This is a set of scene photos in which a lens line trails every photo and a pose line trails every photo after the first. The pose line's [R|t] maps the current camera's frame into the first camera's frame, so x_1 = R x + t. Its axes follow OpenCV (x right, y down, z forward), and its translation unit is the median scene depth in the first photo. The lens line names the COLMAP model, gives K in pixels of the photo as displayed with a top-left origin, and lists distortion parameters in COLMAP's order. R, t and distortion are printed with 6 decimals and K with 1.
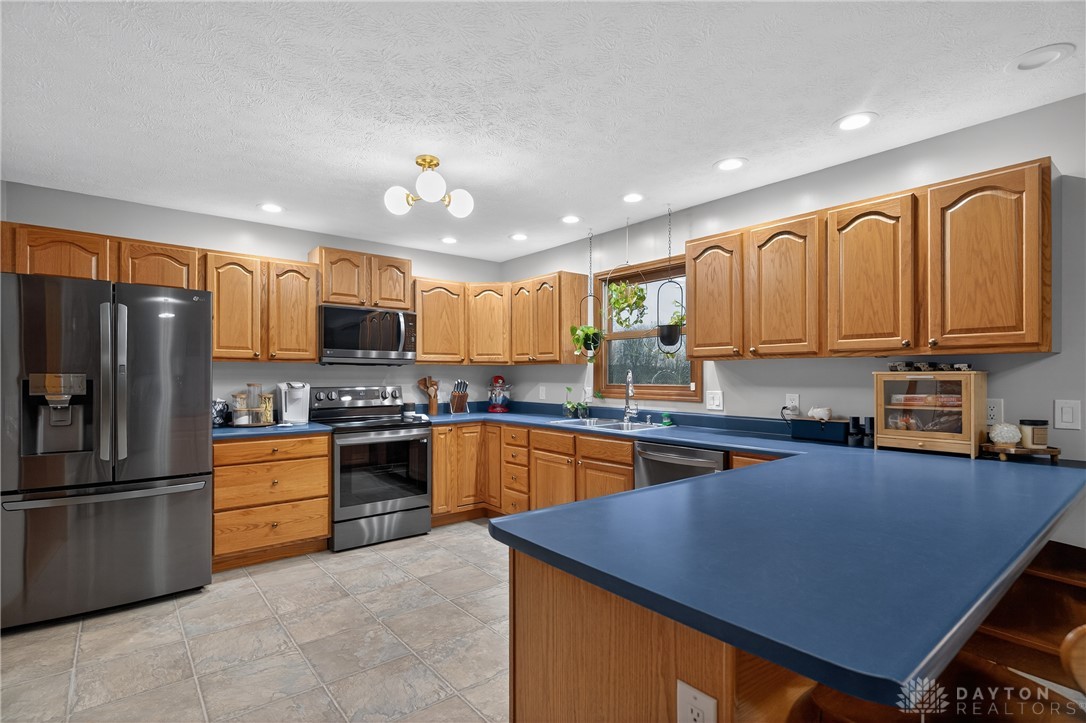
lens RADIAL K [[523.0, 0, 536.7], [0, 523.0, 375.5], [0, 0, 1]] dist [0.002083, -0.000908]
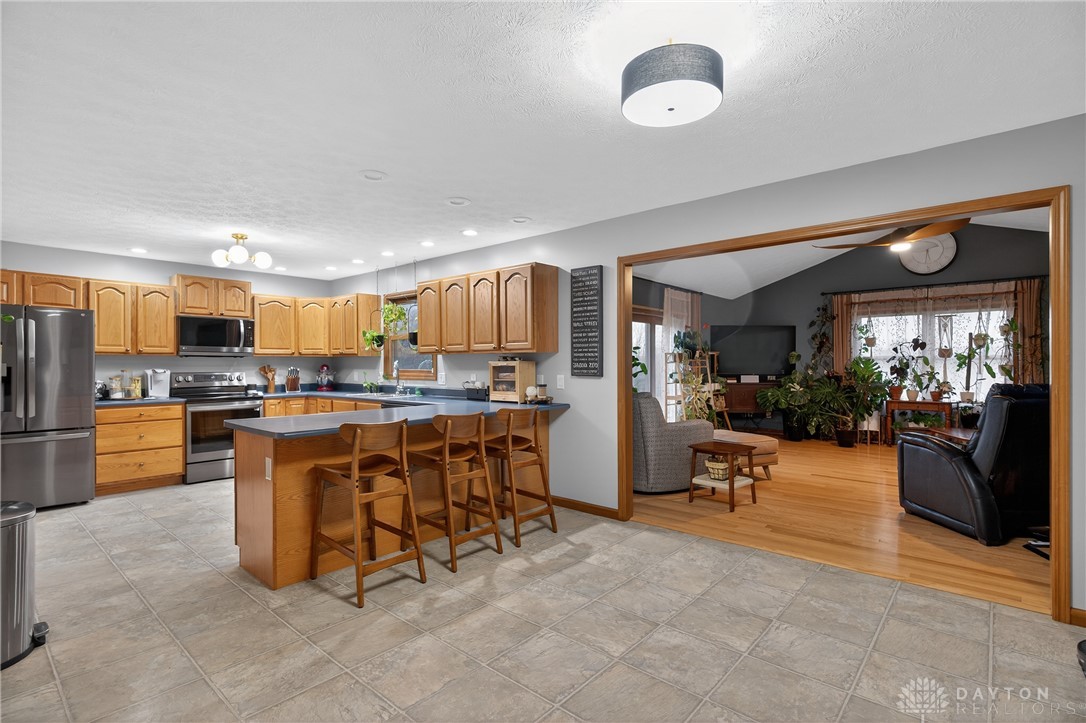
lens RADIAL K [[523.0, 0, 540.1], [0, 523.0, 366.3], [0, 0, 1]] dist [0.002083, -0.000908]
pose [[0.986652, -0.002777, 0.162821, 0.360485], [0.002162, 0.999990, 0.003956, 0.002175], [-0.162830, -0.003552, 0.986648, -0.625368]]
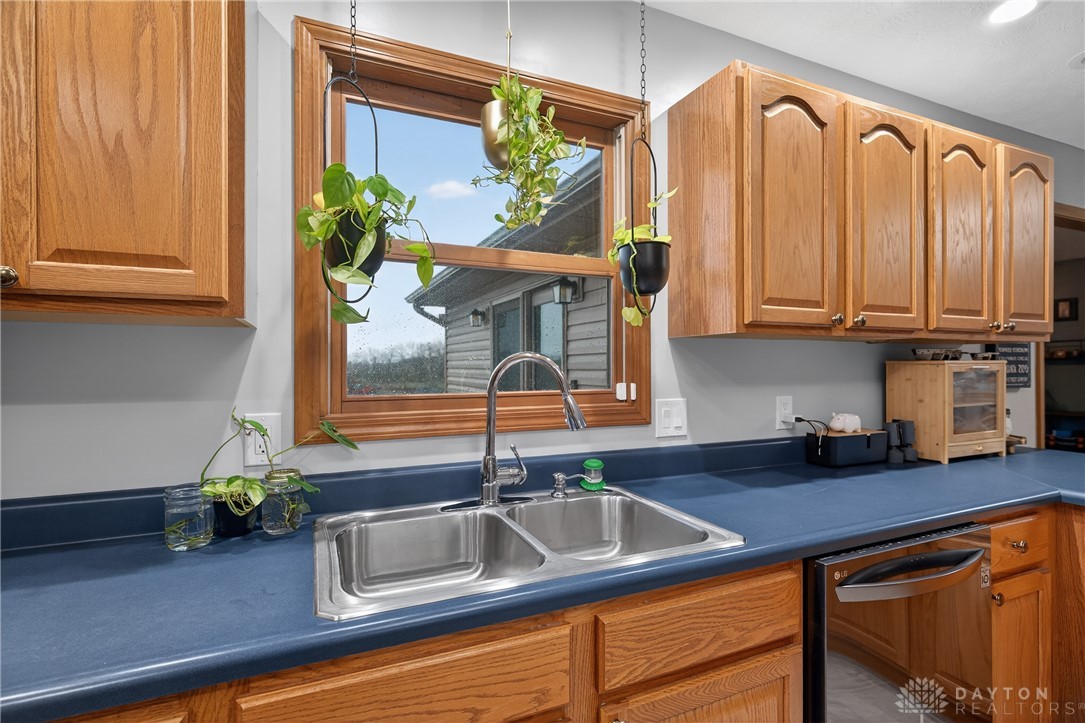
lens RADIAL K [[522.5, 0, 537.2], [0, 522.5, 361.6], [0, 0, 1]] dist [0.002083, -0.000908]
pose [[0.261430, 0.009920, 0.965172, -0.160980], [0.004953, 0.999920, -0.011619, -0.000065], [-0.965210, 0.007818, 0.261360, 0.948846]]
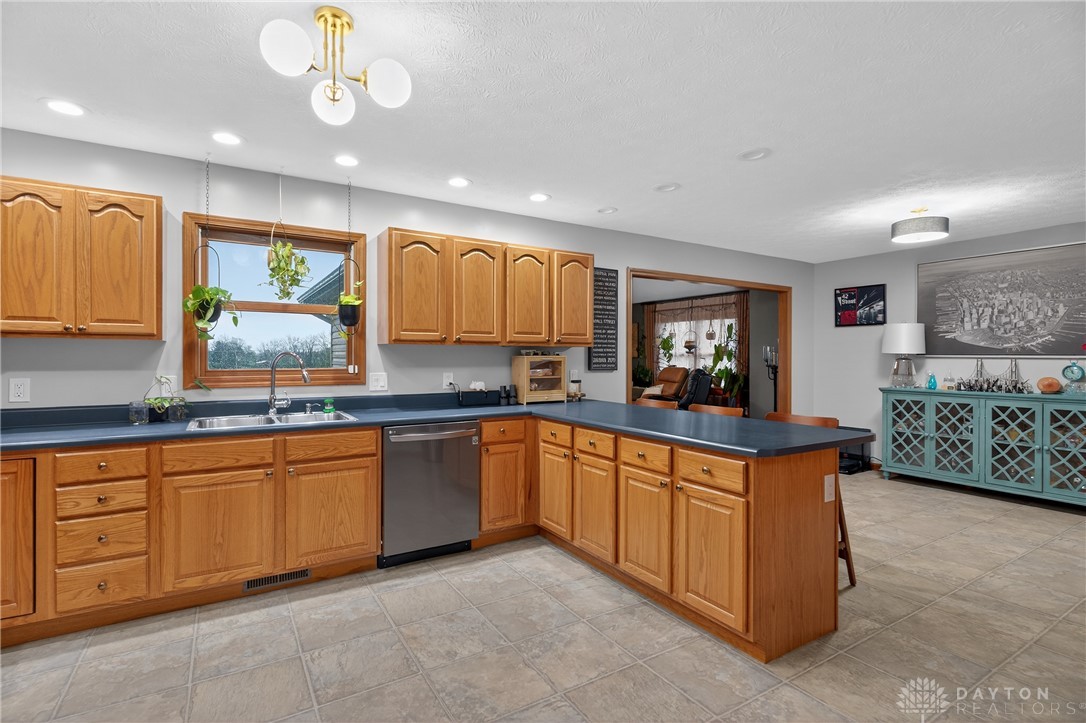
lens RADIAL K [[523.0, 0, 541.7], [0, 523.0, 357.1], [0, 0, 1]] dist [0.002083, -0.000908]
pose [[0.125521, 0.001592, 0.992090, -0.625920], [-0.000917, 0.999998, -0.001489, -0.000600], [-0.992090, -0.000722, 0.125523, 0.521792]]
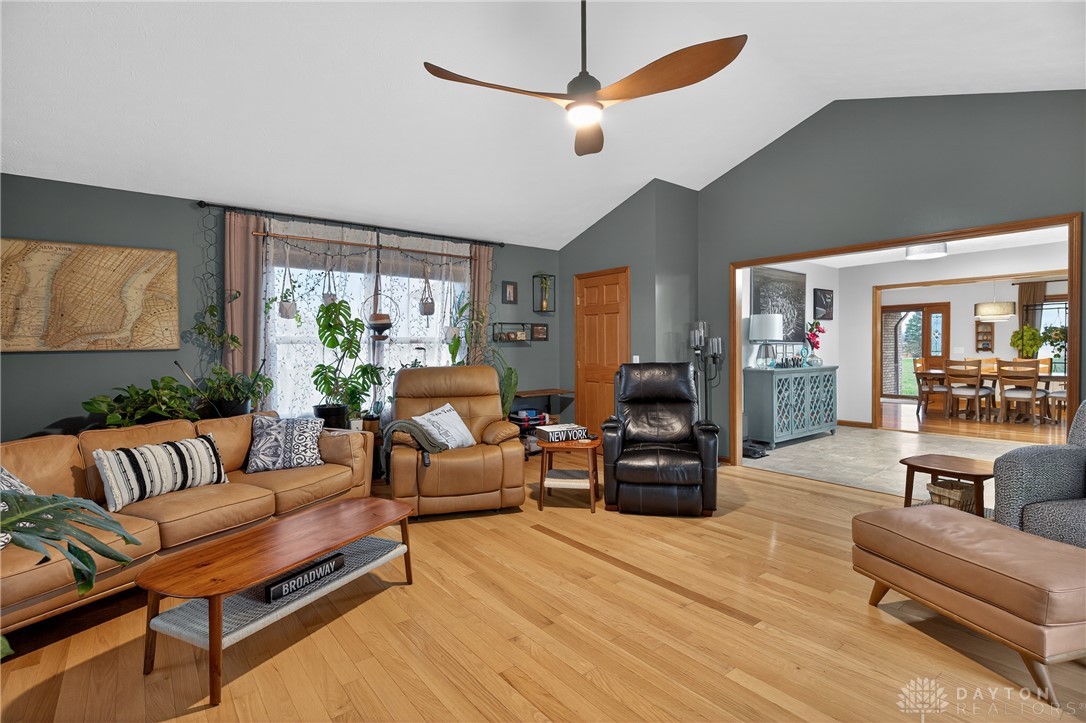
lens RADIAL K [[523.0, 0, 541.9], [0, 523.0, 352.1], [0, 0, 1]] dist [0.002083, -0.000908]
pose [[-0.999946, 0.007487, 0.007259, 1.646665], [0.007627, 0.999783, 0.019393, -0.013285], [-0.007112, 0.019447, -0.999786, 1.421004]]
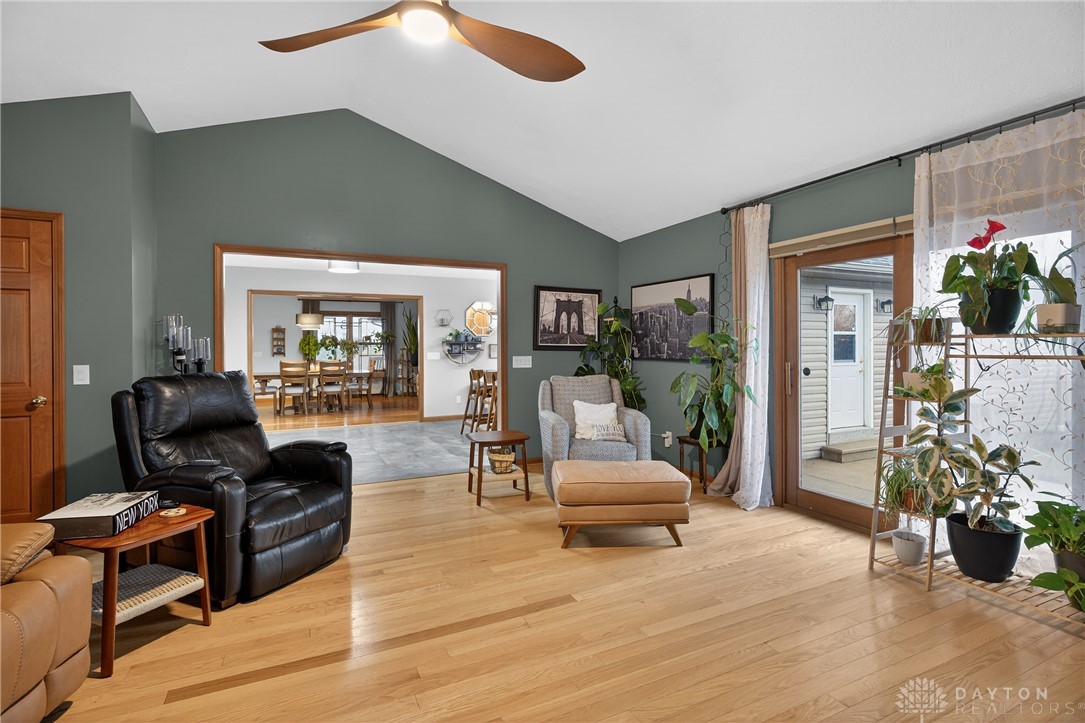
lens RADIAL K [[522.5, 0, 539.6], [0, 522.5, 350.2], [0, 0, 1]] dist [0.002083, -0.000908]
pose [[-0.228258, 0.009171, -0.973558, 2.074987], [-0.001303, 0.999952, 0.009725, -0.008675], [0.973600, 0.003488, -0.228235, 0.912579]]
